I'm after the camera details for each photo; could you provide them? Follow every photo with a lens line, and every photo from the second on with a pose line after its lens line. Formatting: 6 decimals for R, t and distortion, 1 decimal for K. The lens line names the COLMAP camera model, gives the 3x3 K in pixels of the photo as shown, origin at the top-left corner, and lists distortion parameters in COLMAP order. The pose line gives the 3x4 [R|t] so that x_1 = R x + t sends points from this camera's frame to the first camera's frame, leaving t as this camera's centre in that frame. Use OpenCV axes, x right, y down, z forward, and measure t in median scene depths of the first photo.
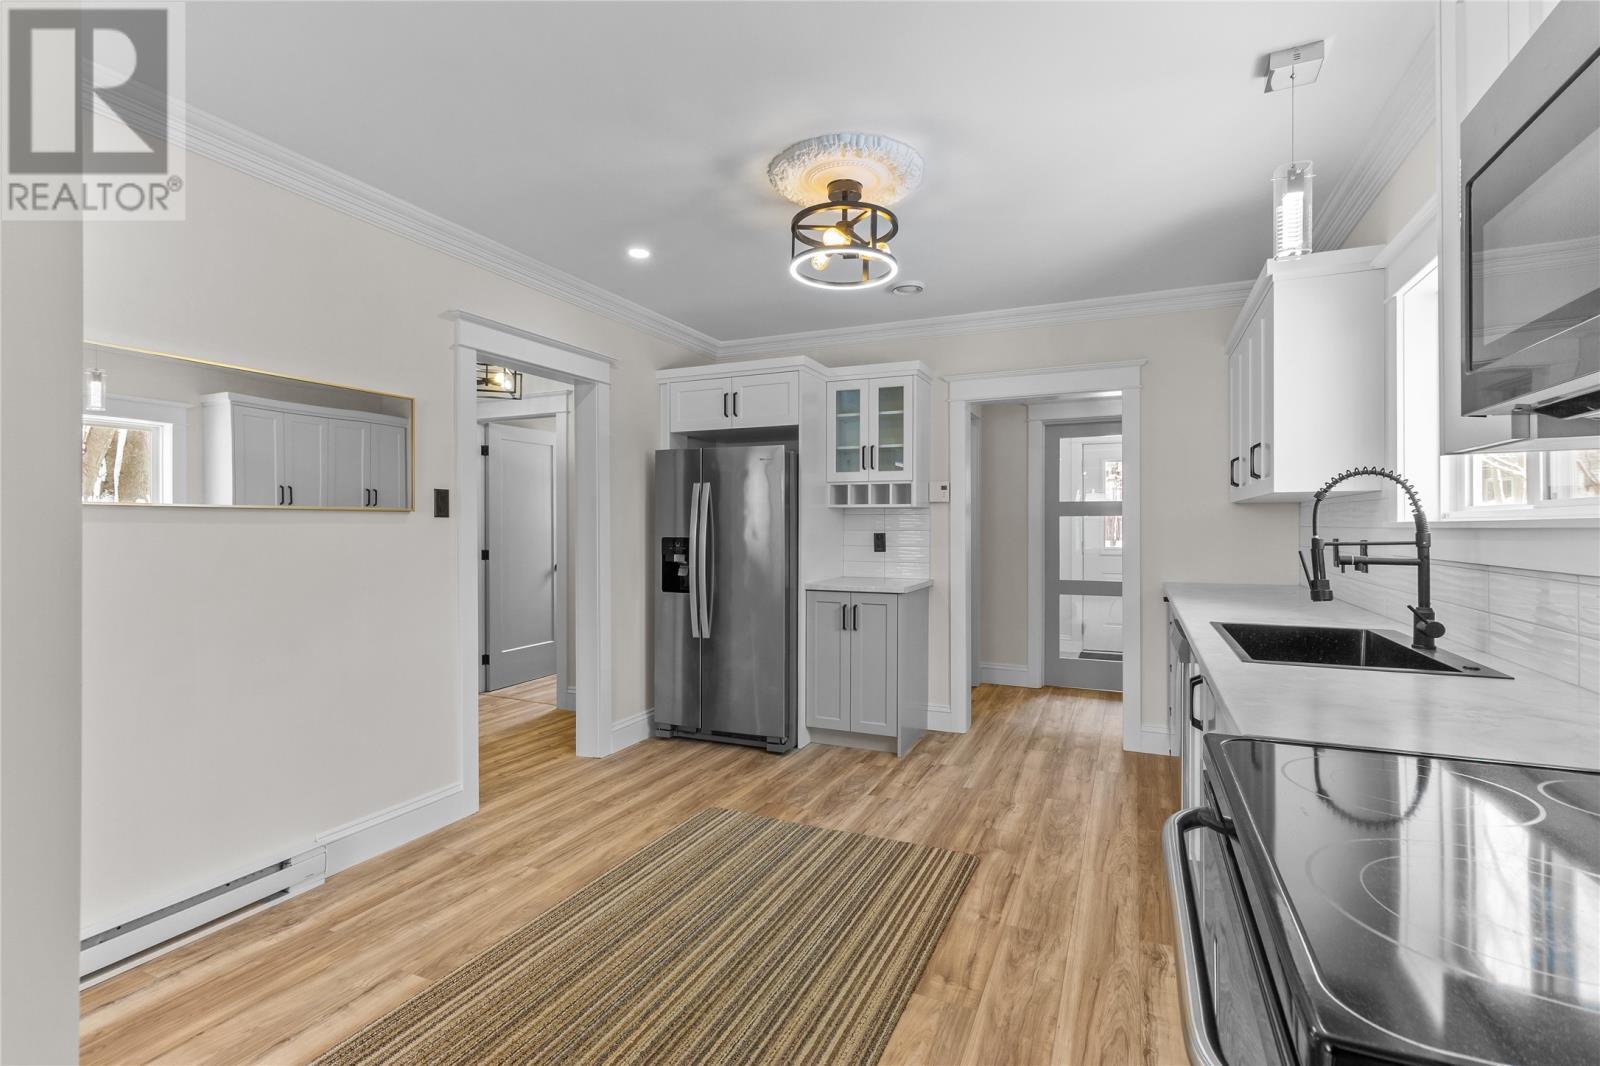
lens RADIAL K [[752.8, 0, 798.2], [0, 752.8, 524.8], [0, 0, 1]] dist [0.000177, 0.000226]
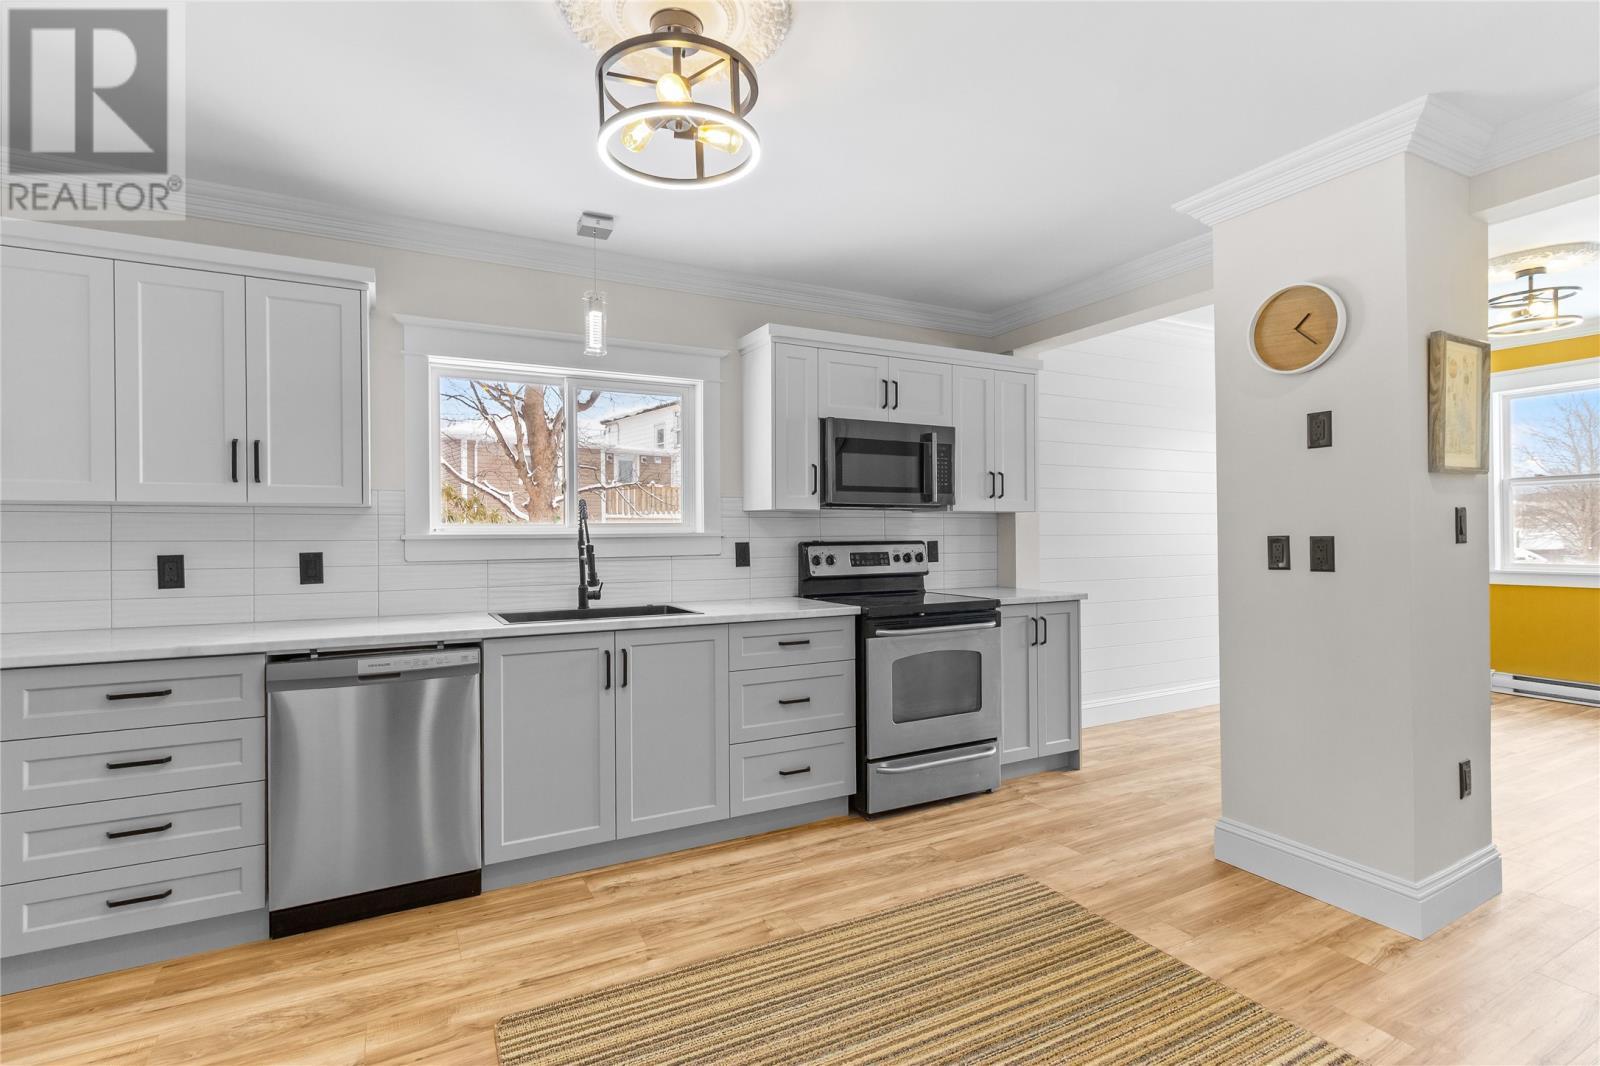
lens RADIAL K [[760.6, 0, 800.0], [0, 760.6, 533.0], [0, 0, 1]] dist [0.000129, 0.000014]
pose [[-0.789272, 0.008092, 0.613990, -0.425186], [0.006750, 0.999967, -0.004502, 0.003085], [-0.614006, 0.000591, -0.789301, 1.441659]]
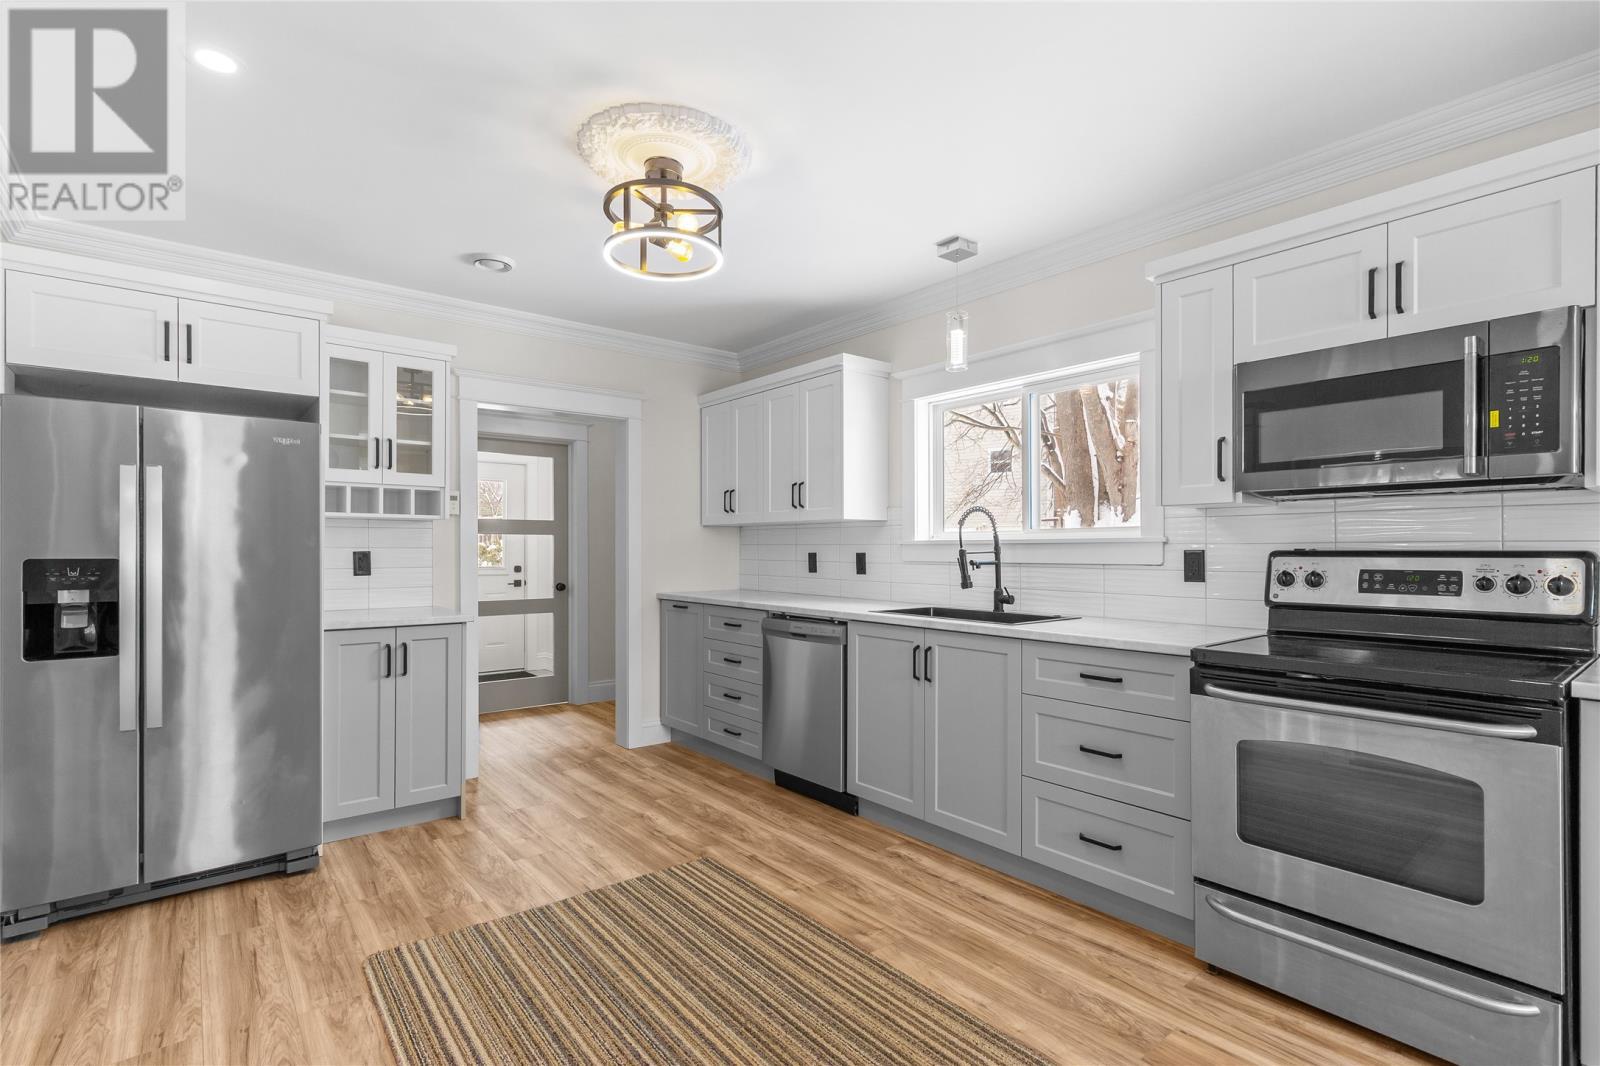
lens RADIAL K [[756.4, 0, 805.2], [0, 756.4, 547.7], [0, 0, 1]] dist [0.001661, 0.000145]
pose [[0.447250, 0.002699, 0.894405, -0.670632], [-0.002544, 0.999995, -0.001745, 0.013009], [-0.894405, -0.001495, 0.447255, 0.430785]]
